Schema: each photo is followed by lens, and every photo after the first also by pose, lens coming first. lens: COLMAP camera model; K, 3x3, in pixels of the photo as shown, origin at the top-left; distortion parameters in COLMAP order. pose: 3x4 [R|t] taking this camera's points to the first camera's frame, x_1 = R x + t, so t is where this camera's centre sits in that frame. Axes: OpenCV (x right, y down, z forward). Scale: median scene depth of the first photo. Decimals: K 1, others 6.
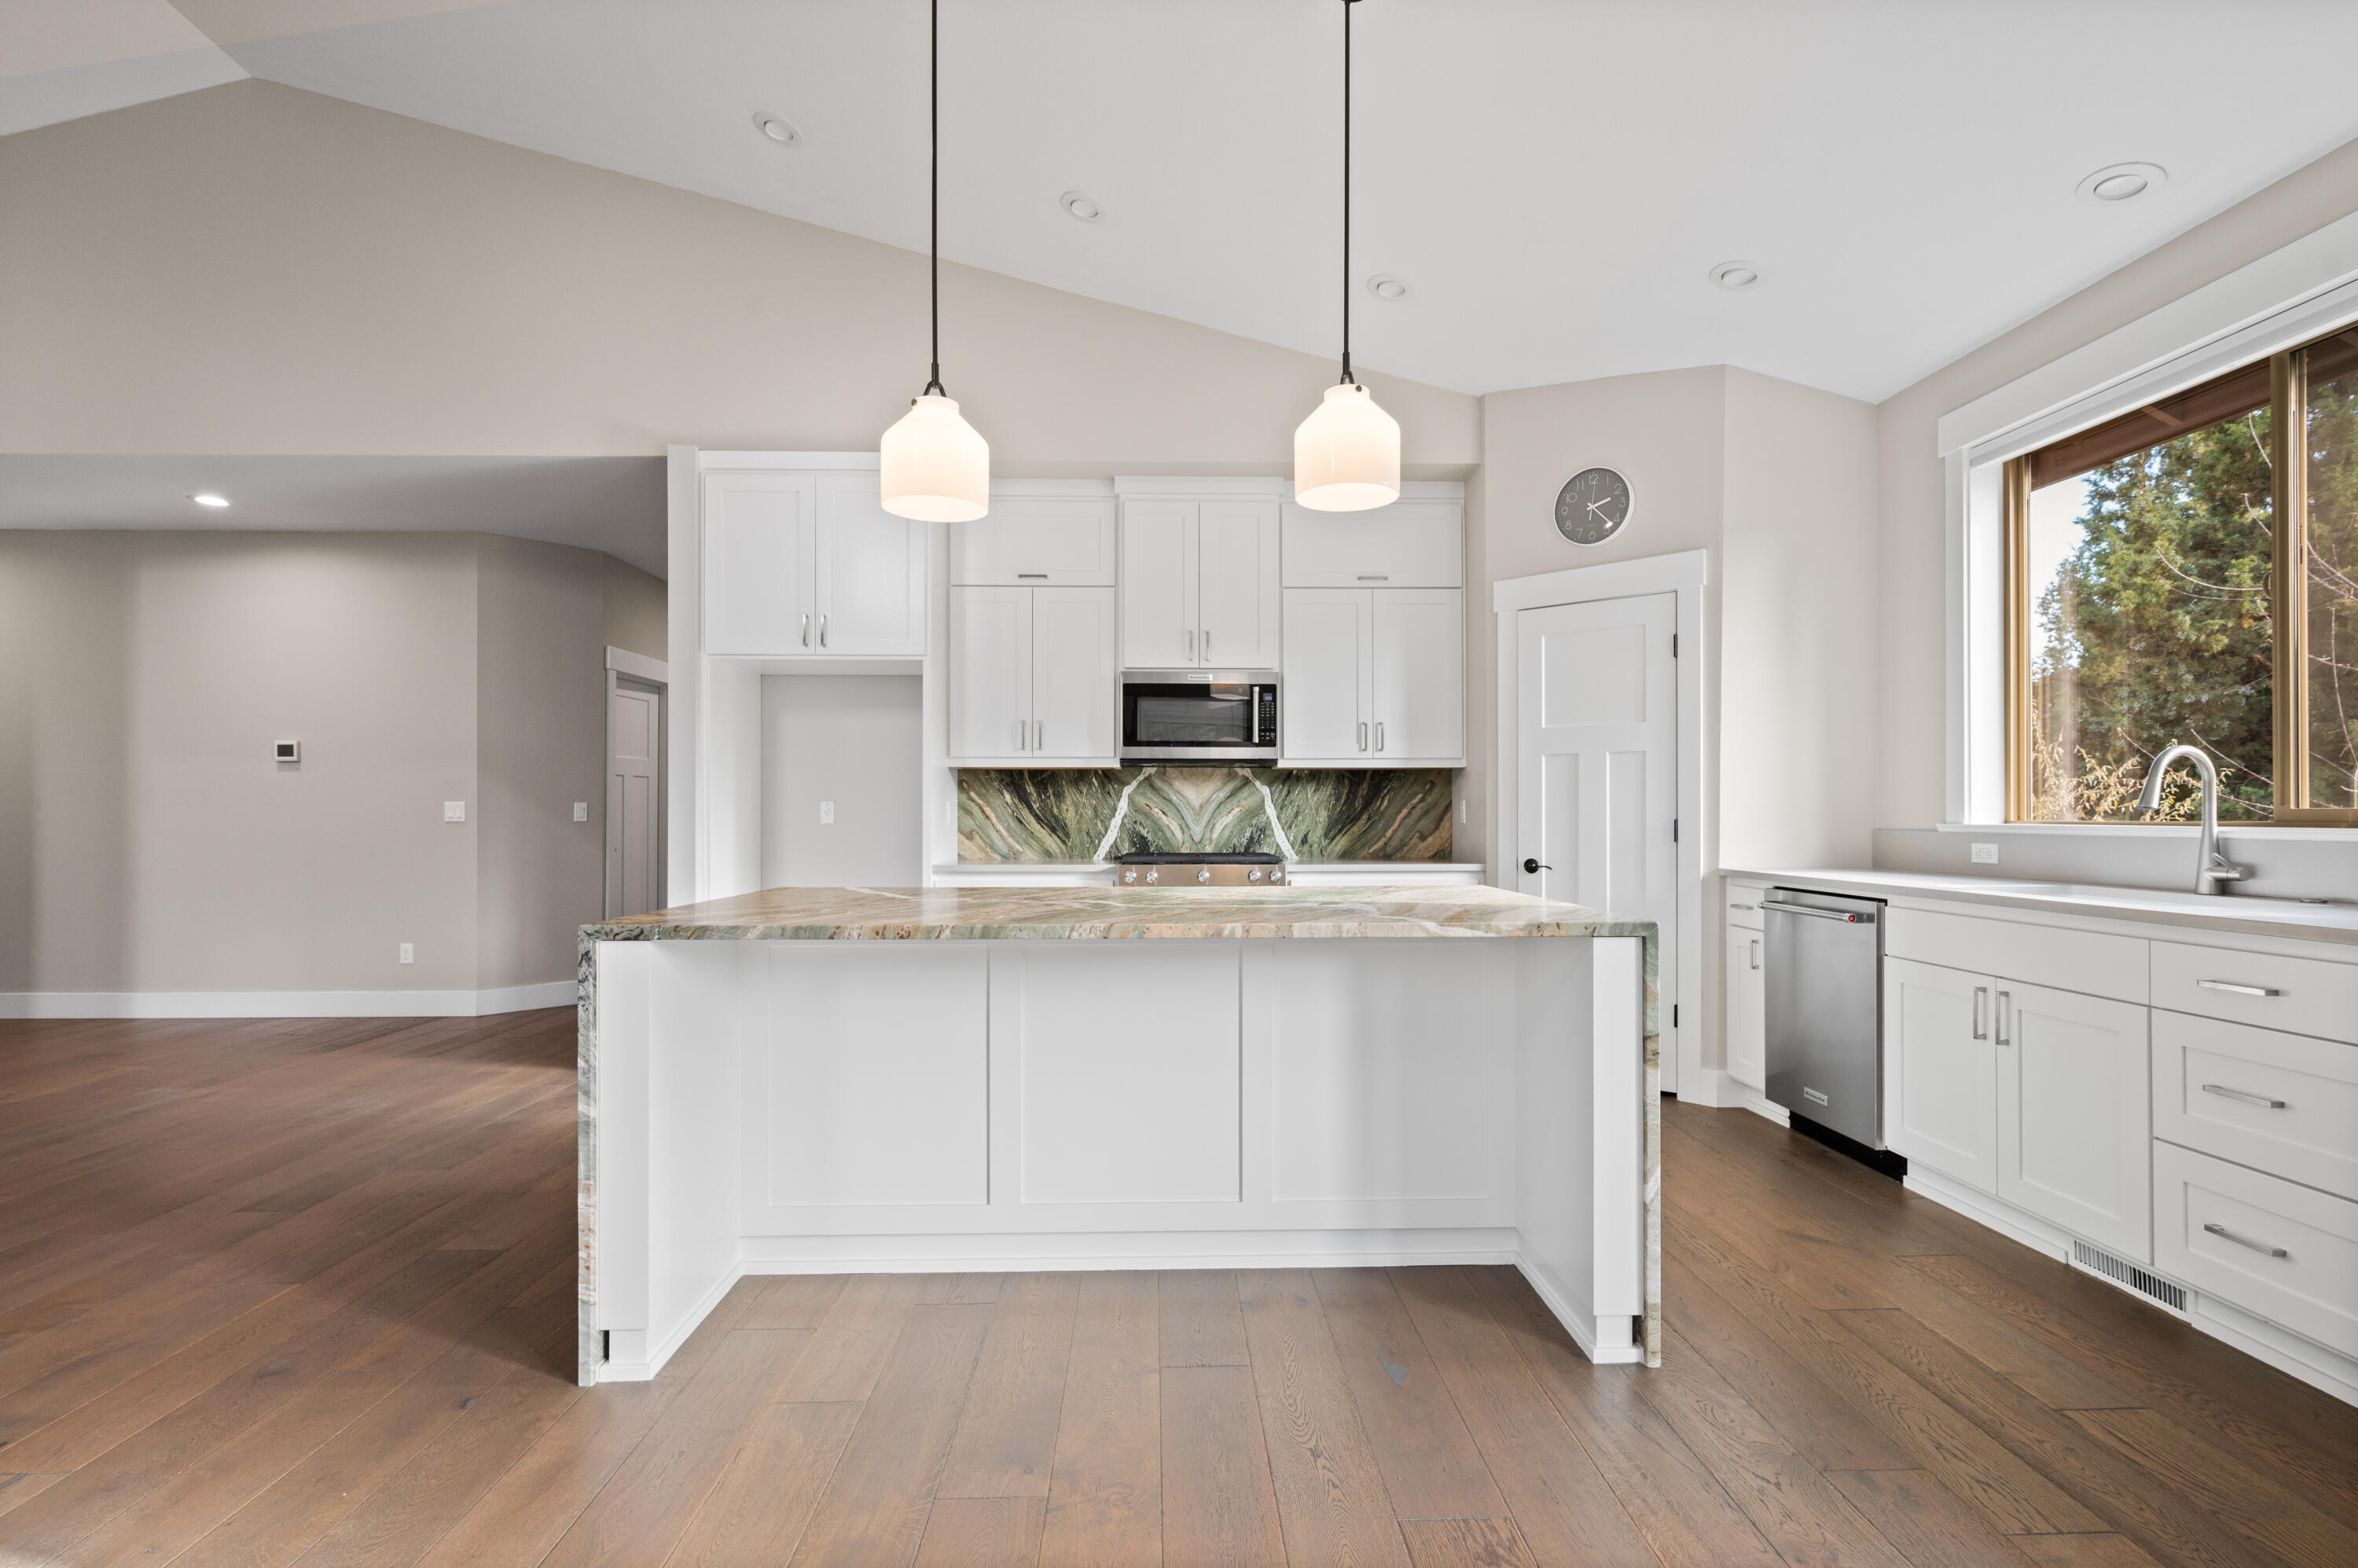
lens RADIAL K [[1072.7, 0, 1184.9], [0, 1072.7, 815.0], [0, 0, 1]] dist [-0.002739, -0.000296]
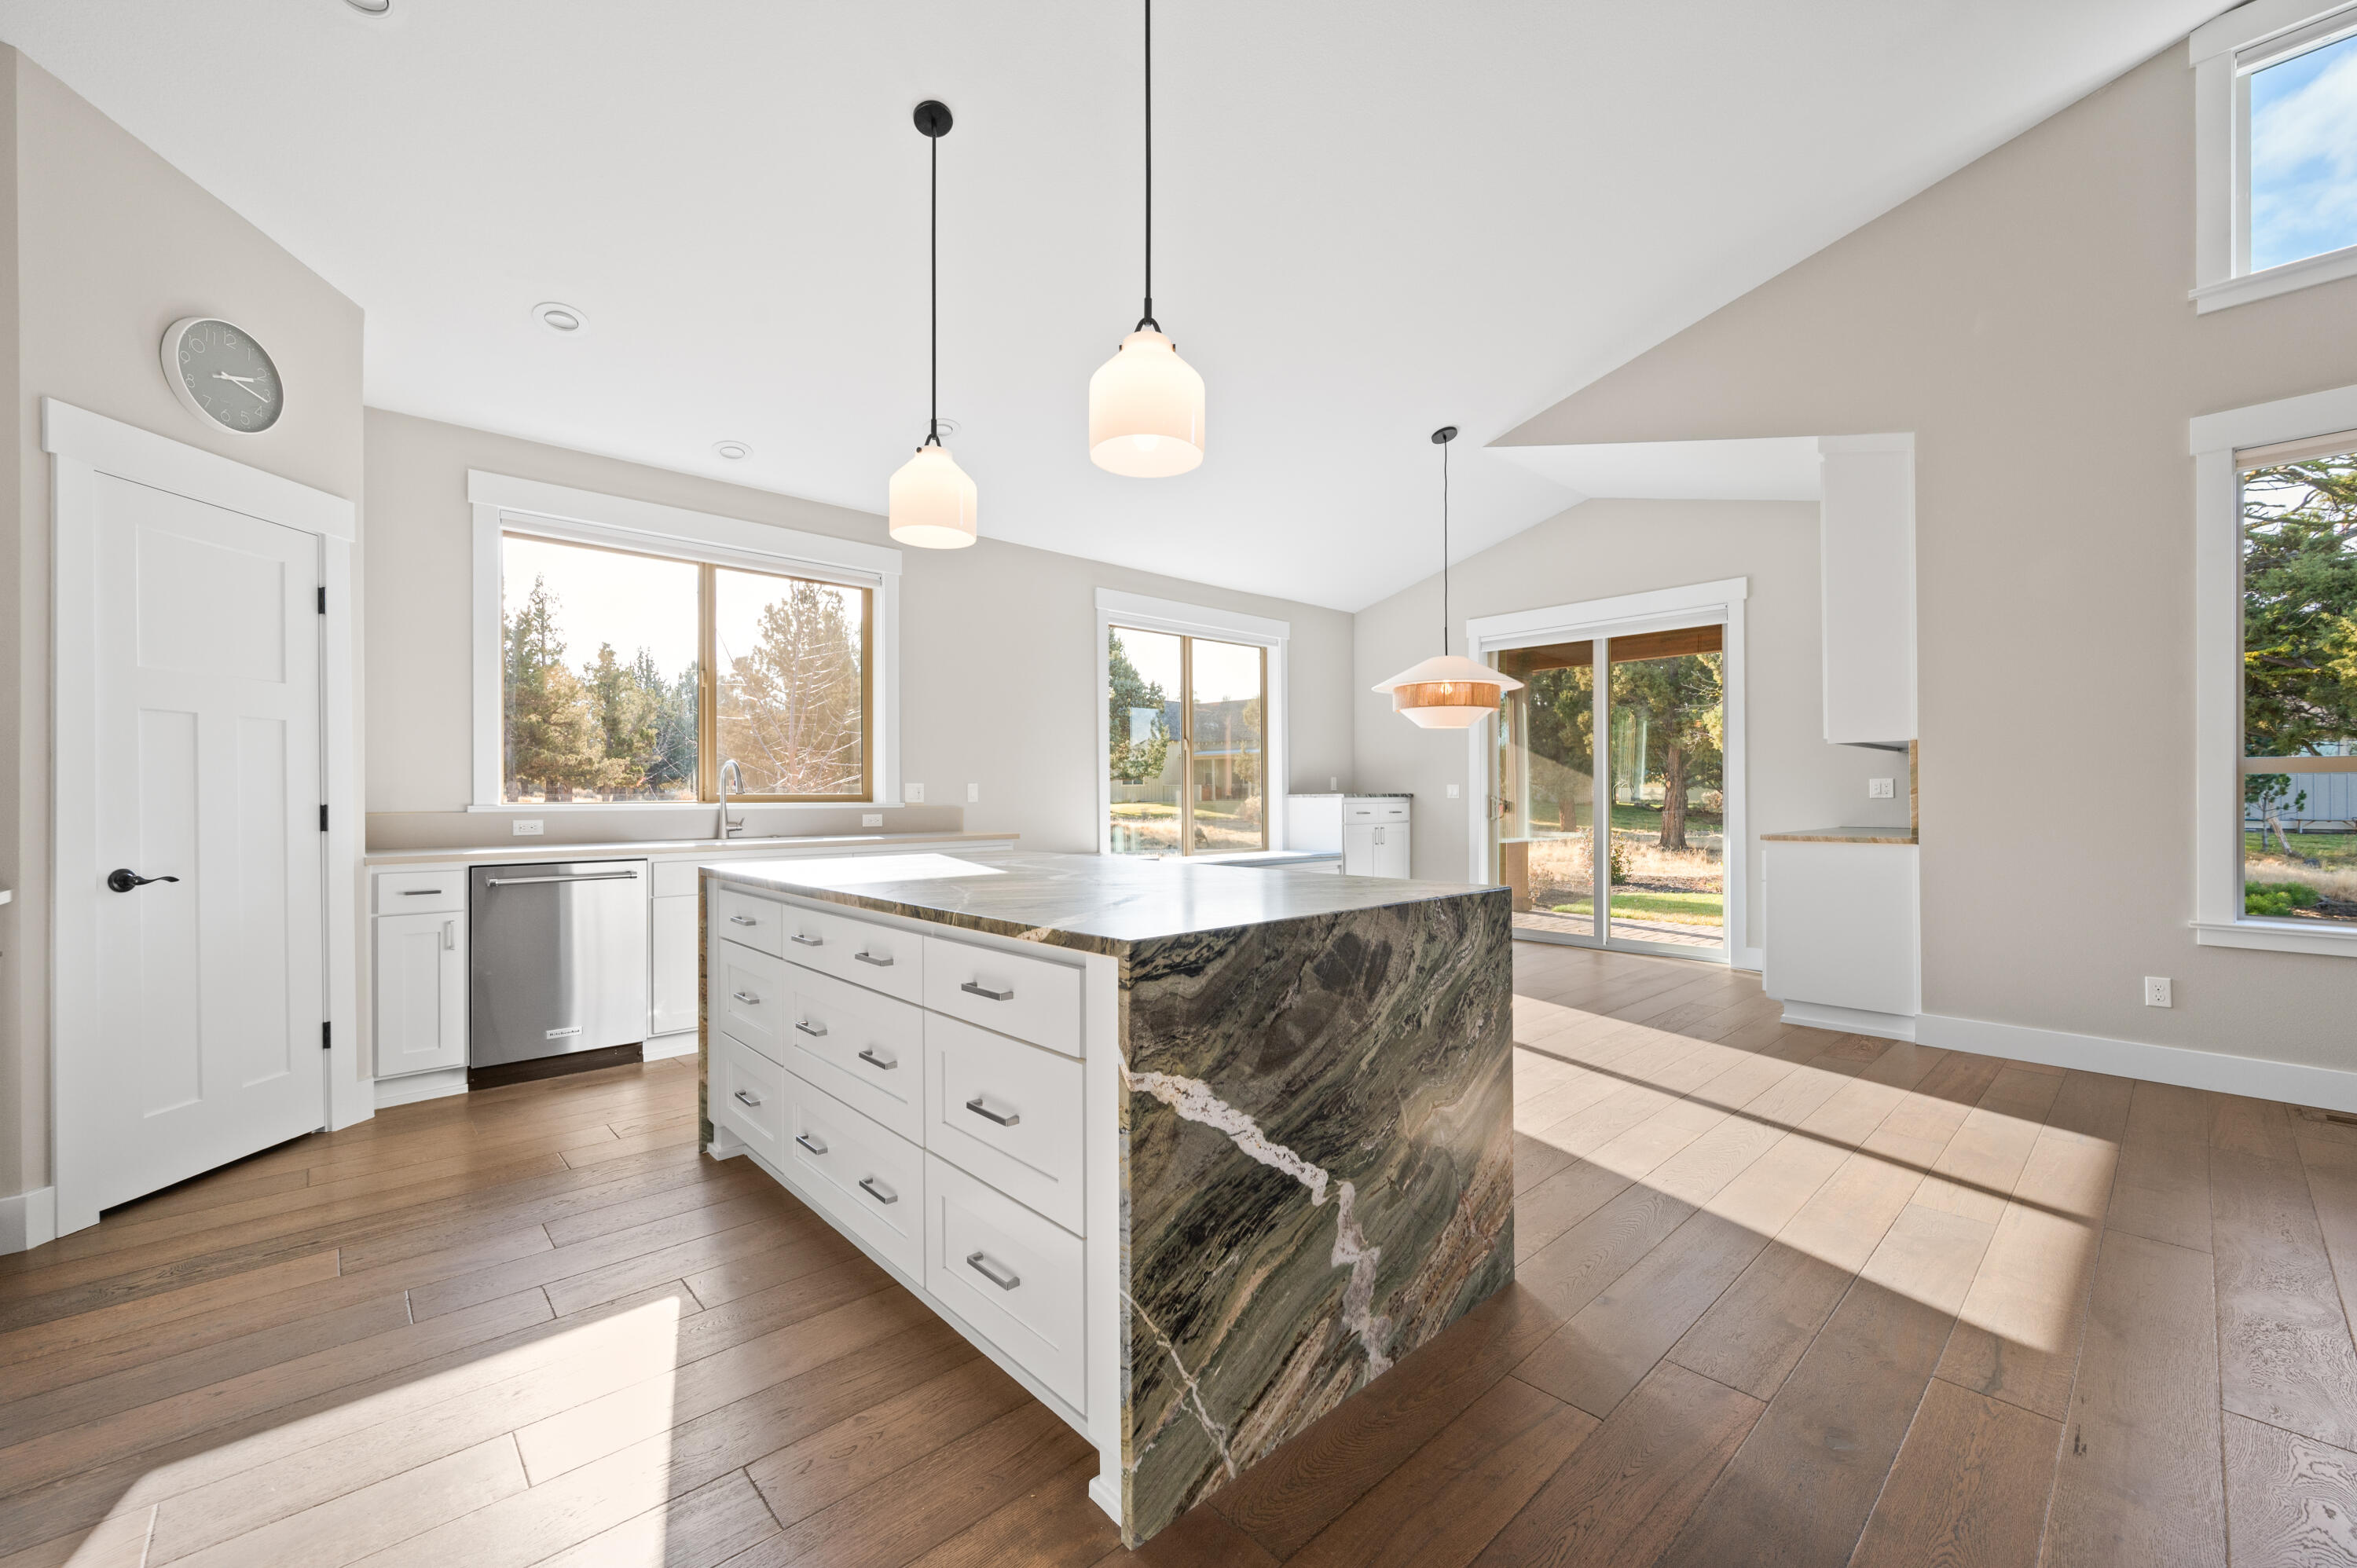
lens RADIAL K [[935.9, 0, 1181.7], [0, 935.9, 792.7], [0, 0, 1]] dist [-0.000060, 0.000419]
pose [[-0.656012, 0.005801, 0.754729, -0.434757], [0.005872, 0.999979, -0.002582, 0.000343], [-0.754728, 0.002738, -0.656032, 0.768669]]
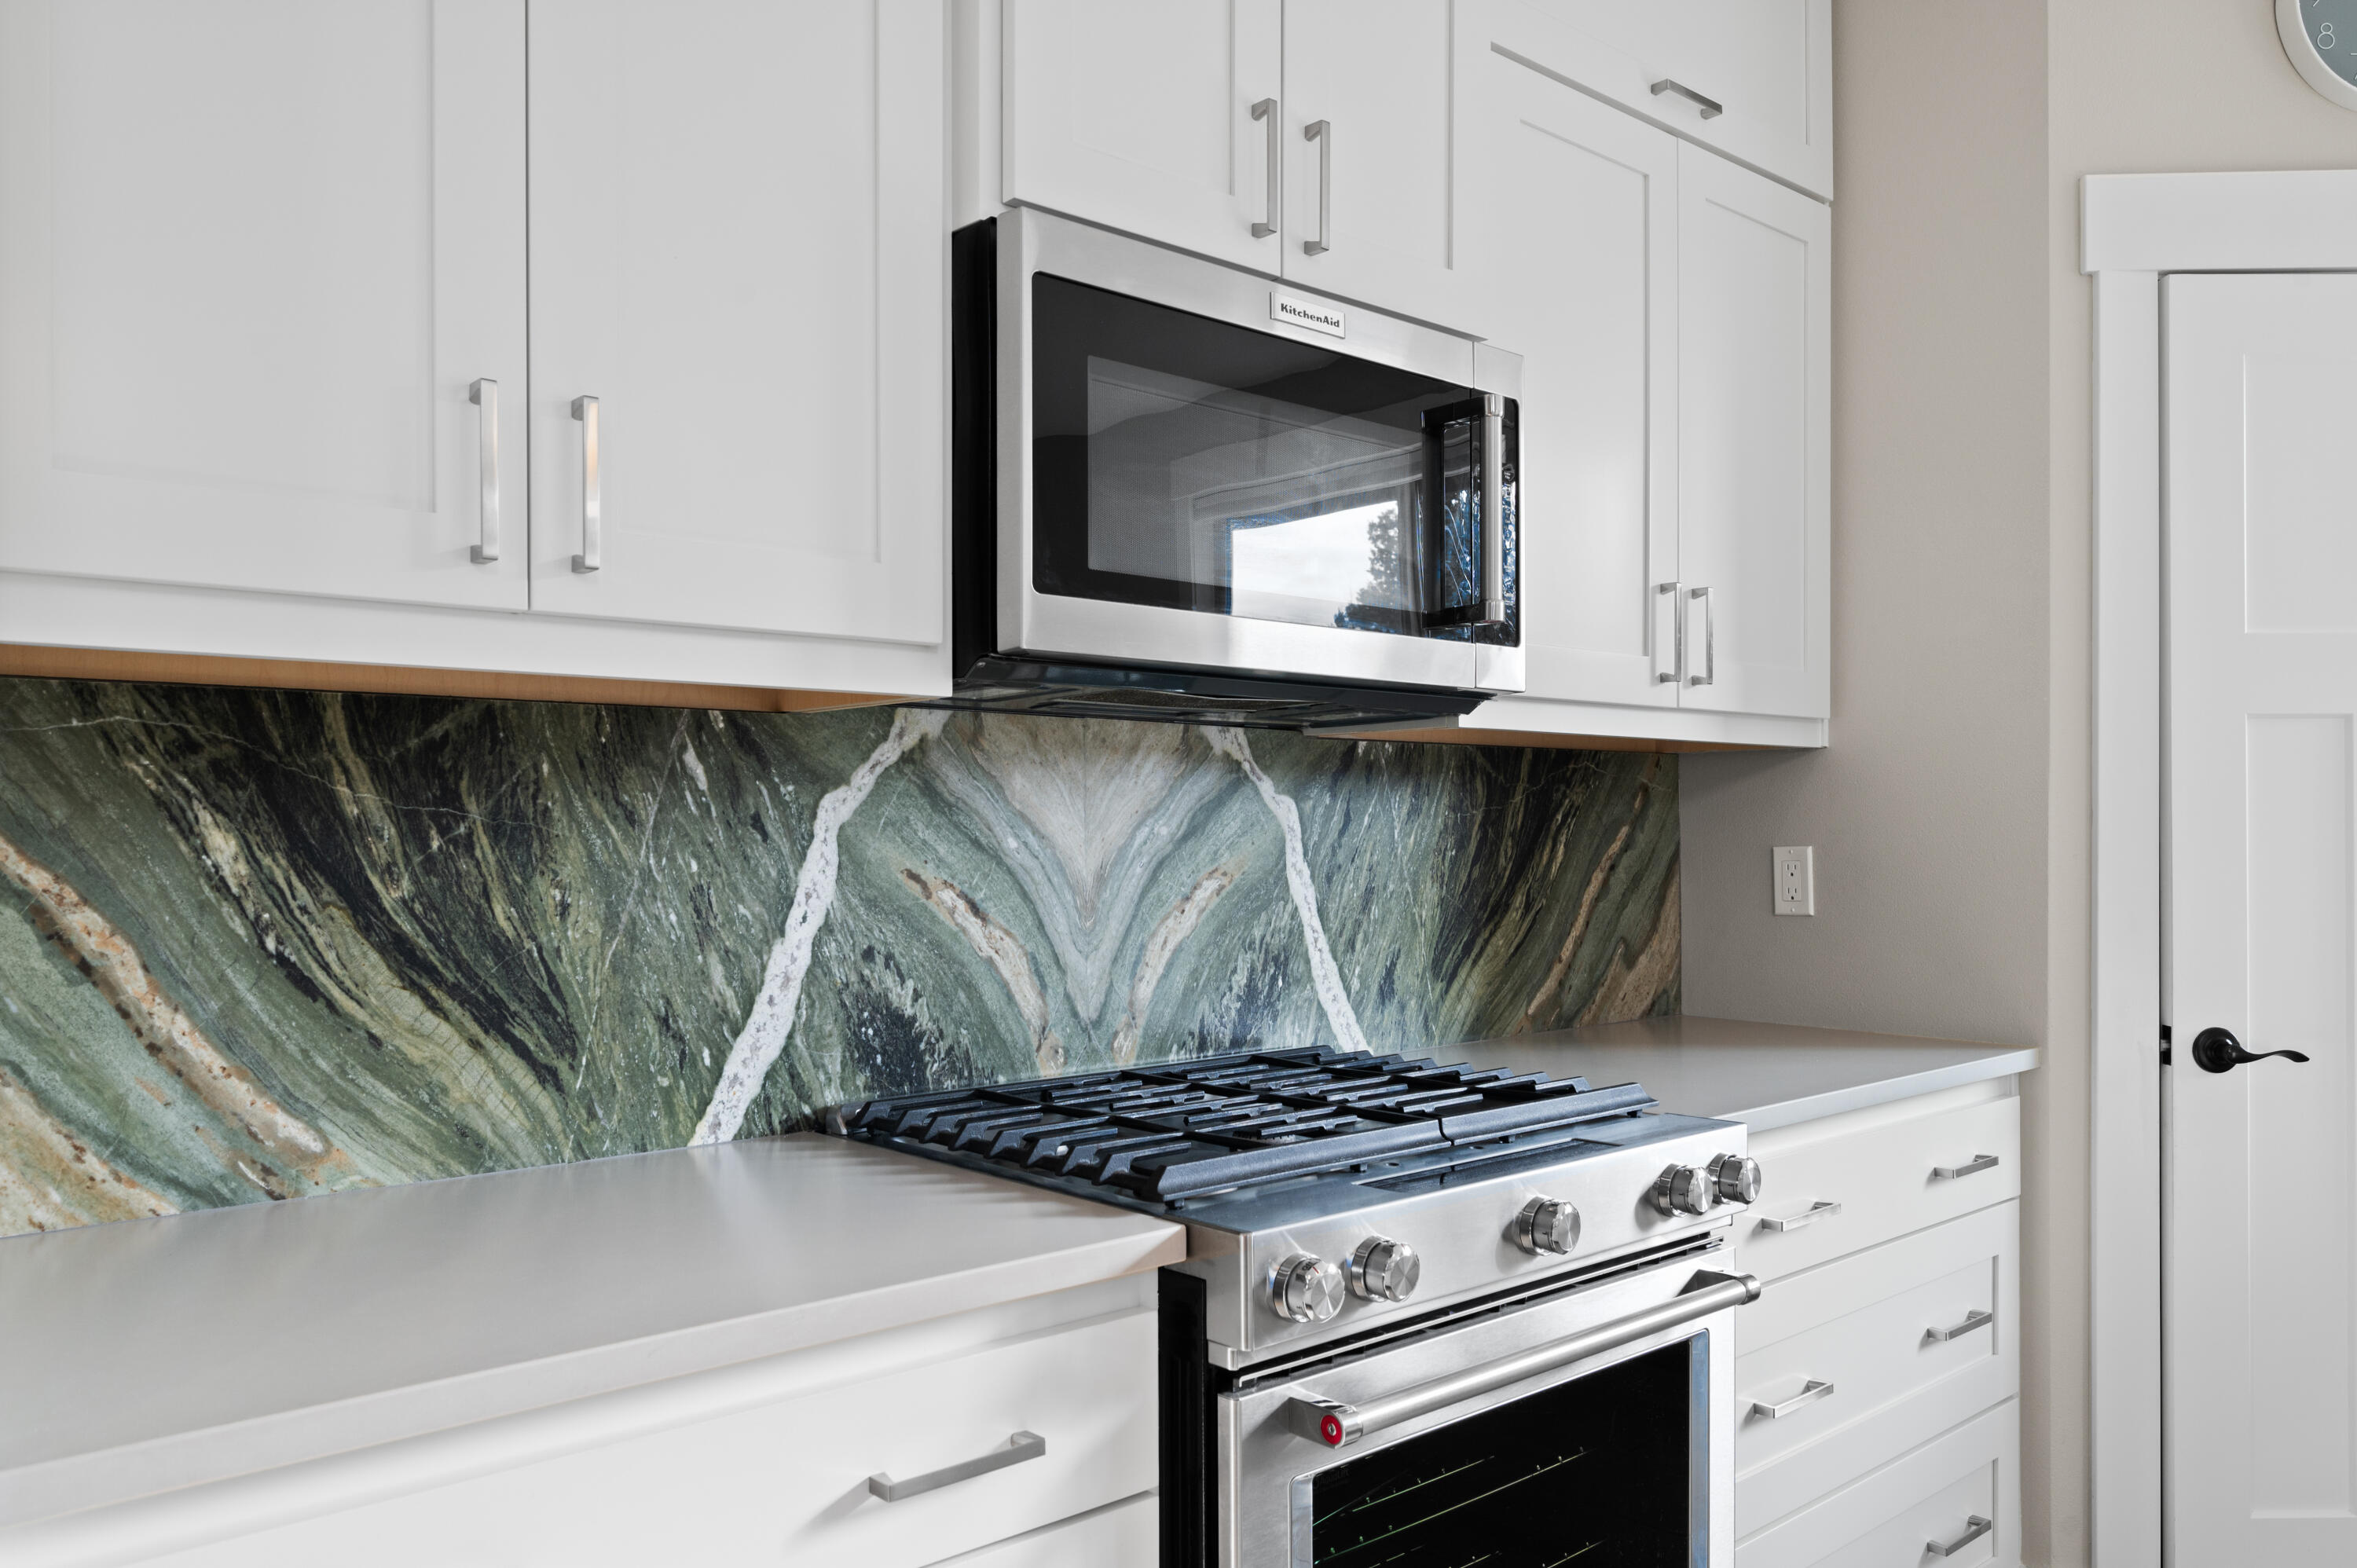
lens RADIAL K [[1698.3, 0, 1180.6], [0, 1698.3, 844.3], [0, 0, 1]] dist [0.001580, -0.010145]
pose [[0.767222, -0.007636, 0.641336, -0.221219], [0.004195, 0.999967, 0.006888, -0.018127], [-0.641367, -0.002595, 0.767229, 0.690629]]
